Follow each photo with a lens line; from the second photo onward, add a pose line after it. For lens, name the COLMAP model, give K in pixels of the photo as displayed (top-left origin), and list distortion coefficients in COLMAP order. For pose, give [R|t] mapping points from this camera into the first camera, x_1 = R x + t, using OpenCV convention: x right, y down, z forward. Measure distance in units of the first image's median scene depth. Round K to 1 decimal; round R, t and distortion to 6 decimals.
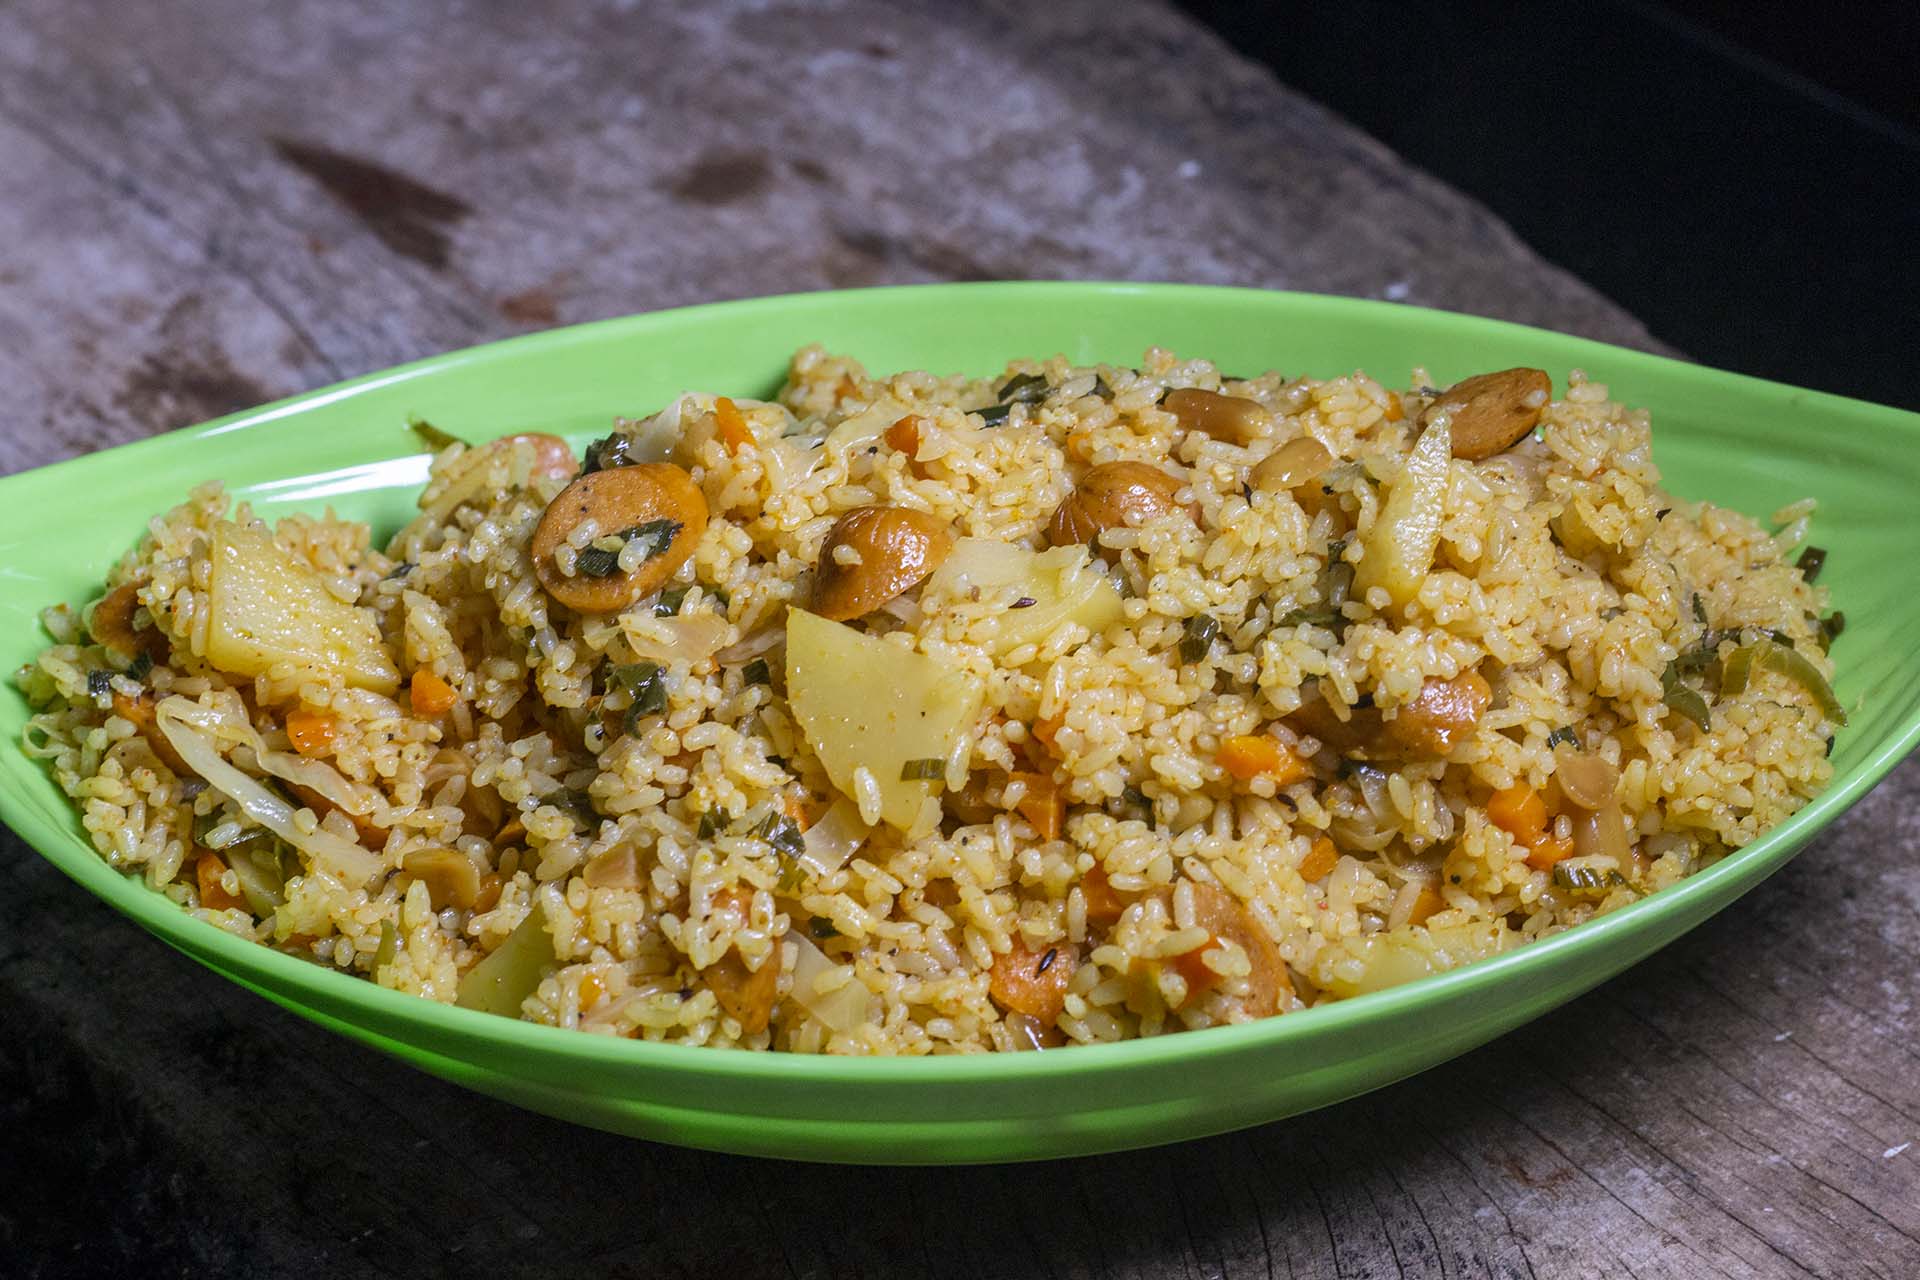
lens RADIAL K [[5414.1, 0, 963.4], [0, 5414.1, 635.3], [0, 0, 1]] dist [-0.179387, 0.000000]
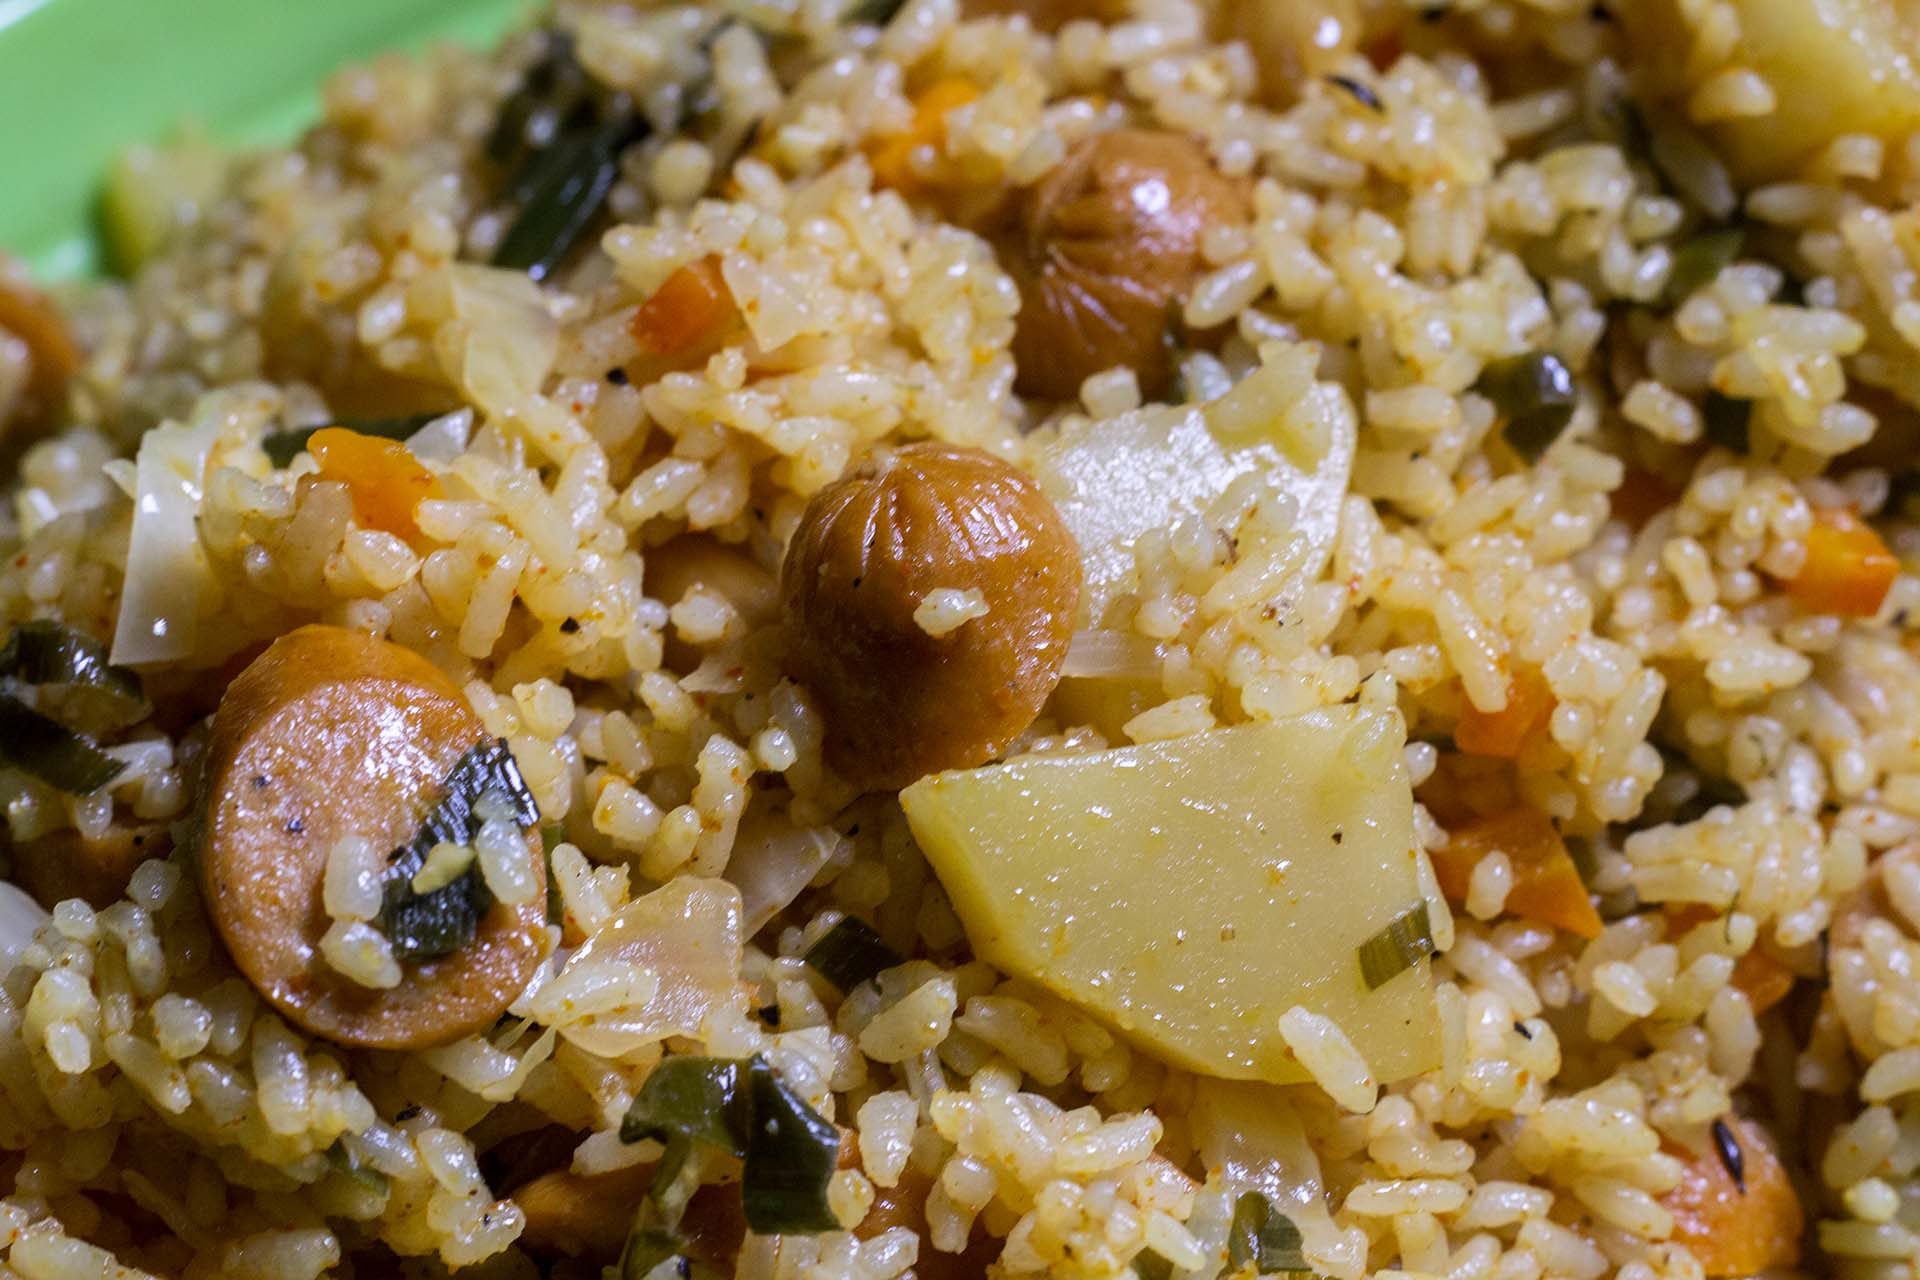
lens RADIAL K [[5414.1, 0, 960.4], [0, 5414.1, 639.7], [0, 0, 1]] dist [-0.179387, 0.000000]
pose [[0.691970, -0.488807, 0.531268, -0.257549], [0.405452, 0.872015, 0.274224, -0.134070], [-0.597316, 0.025649, 0.801596, 0.656708]]
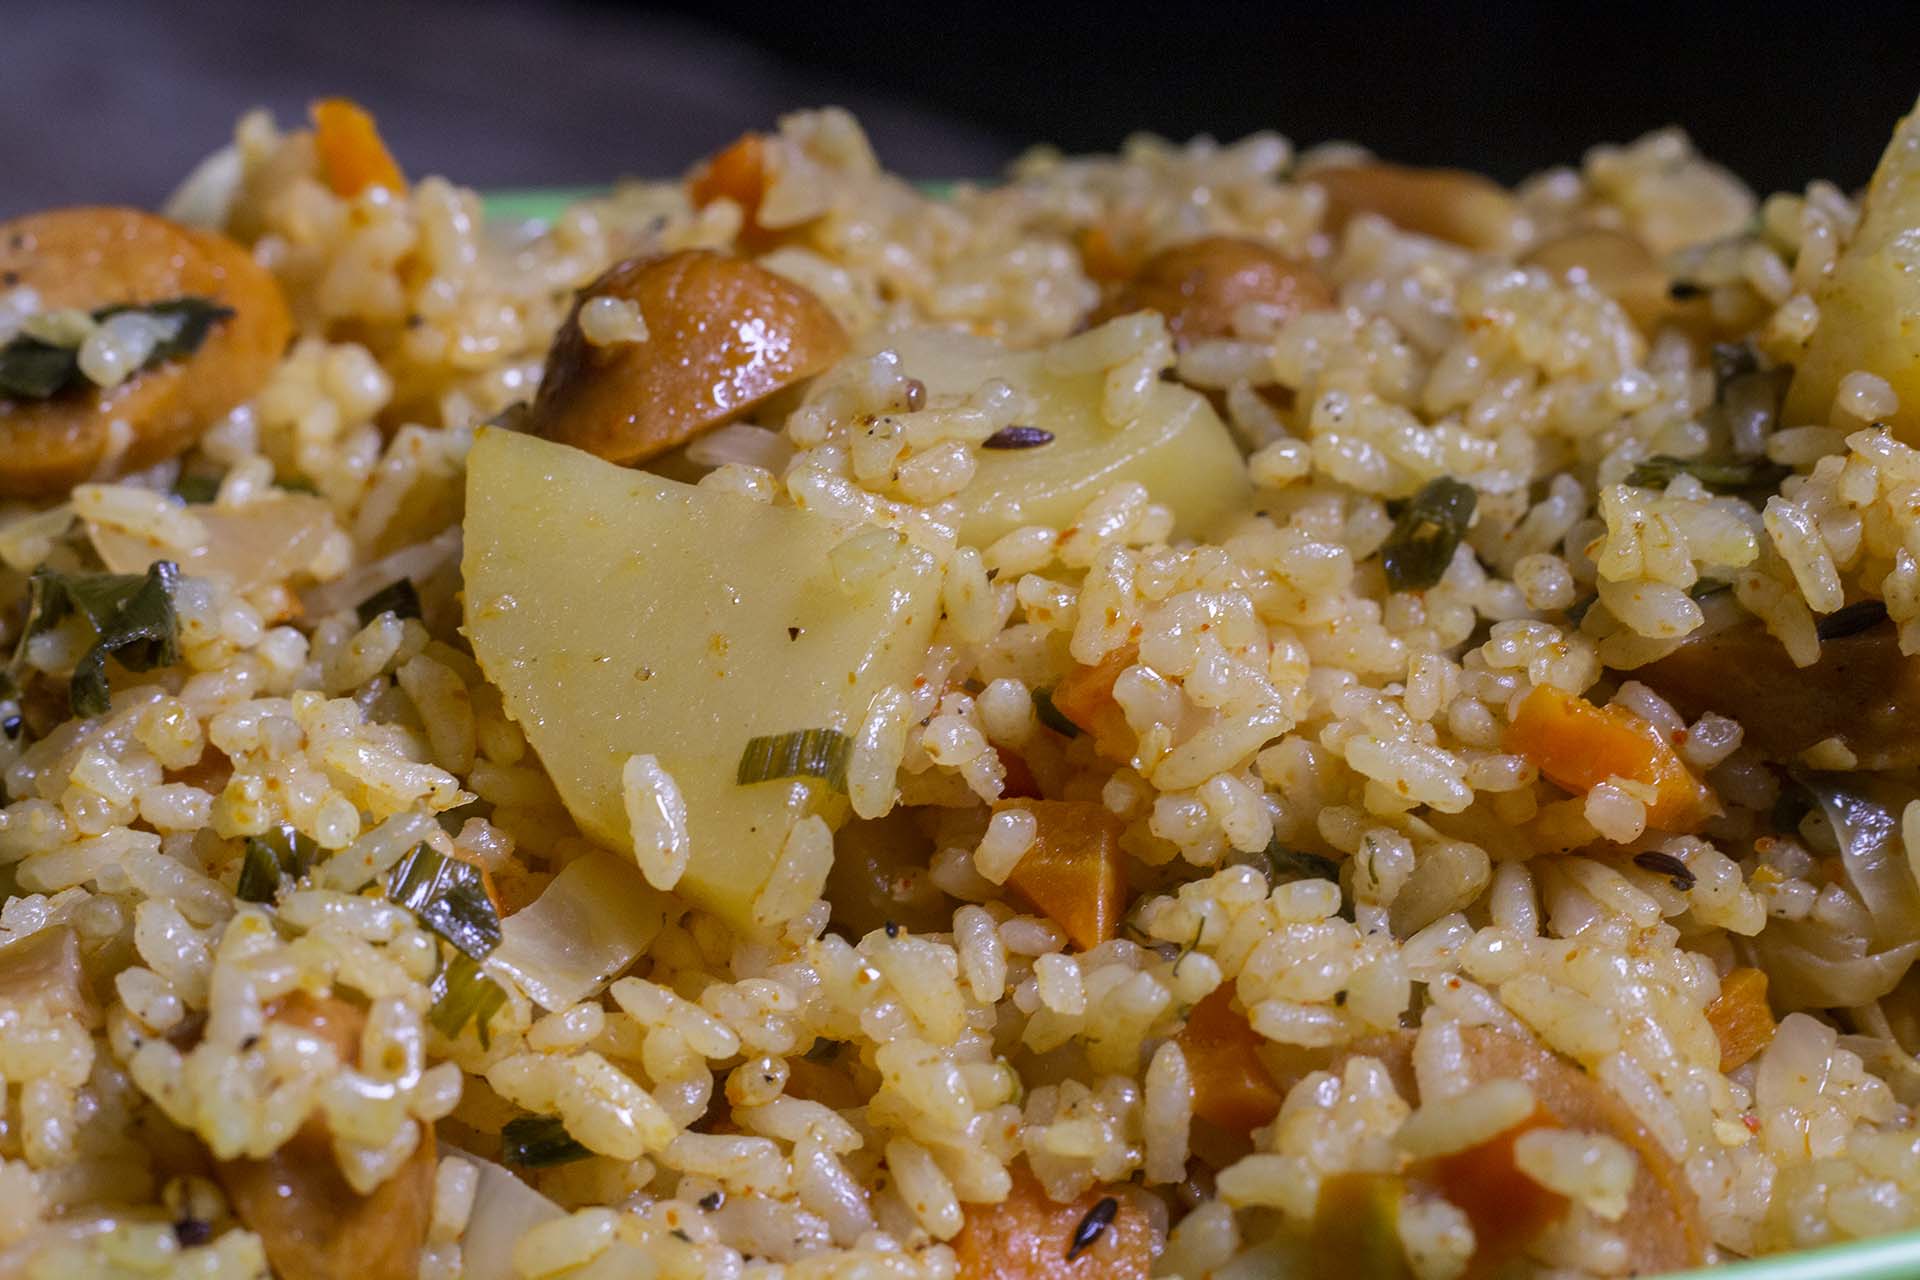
lens RADIAL K [[5414.1, 0, 962.9], [0, 5414.1, 644.8], [0, 0, 1]] dist [-0.179387, 0.000000]
pose [[0.997034, 0.027537, 0.071873, -0.024272], [-0.008404, 0.967174, -0.253974, 0.119897], [-0.076508, 0.252617, 0.964537, 0.597898]]
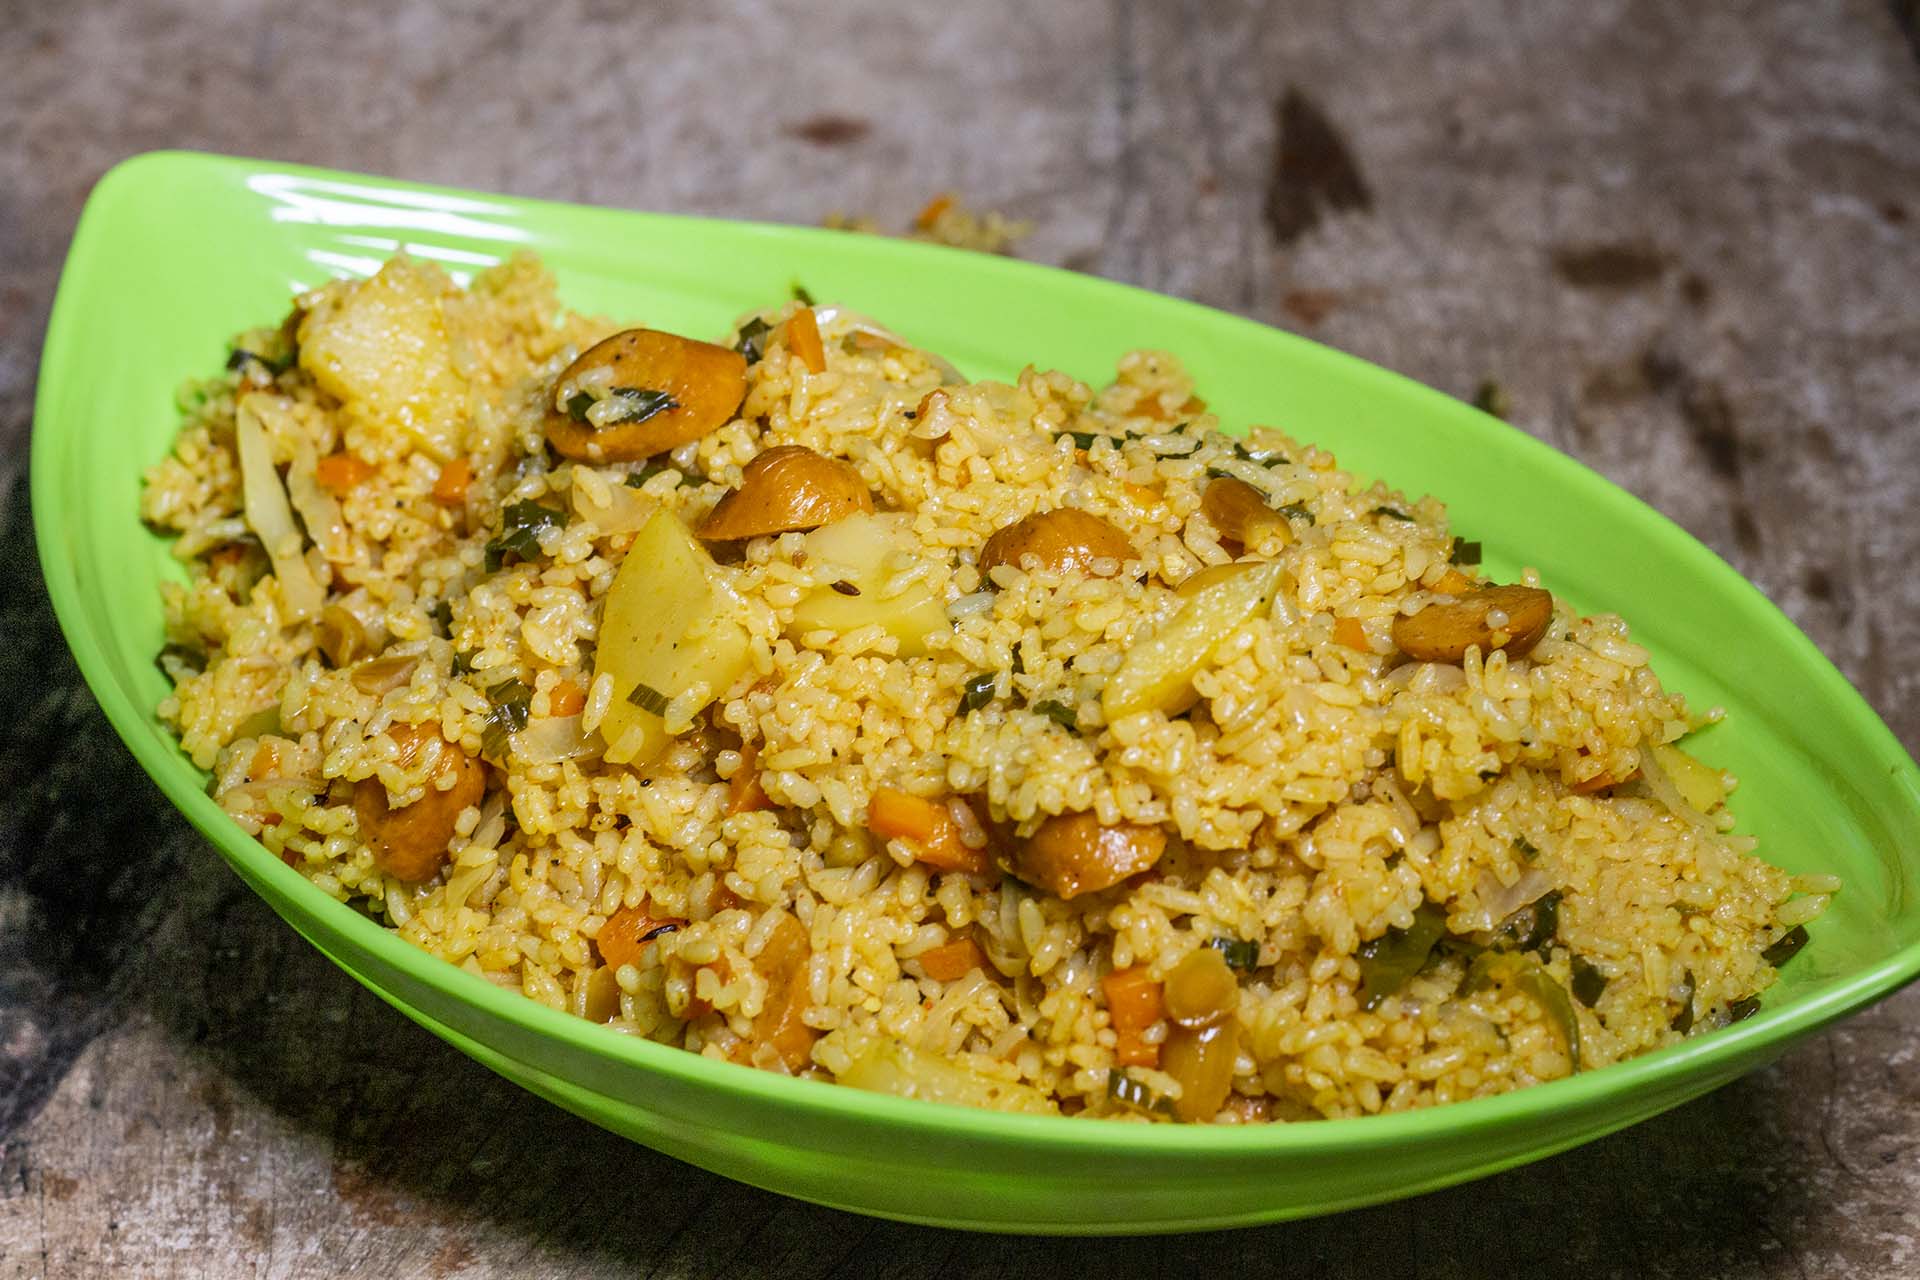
lens RADIAL K [[5414.1, 0, 956.3], [0, 5414.1, 637.0], [0, 0, 1]] dist [-0.179387, 0.000000]
pose [[0.739966, 0.360797, -0.567693, 0.564860], [-0.377007, 0.921409, 0.094186, -0.094524], [0.557060, 0.144329, 0.817835, 0.250423]]
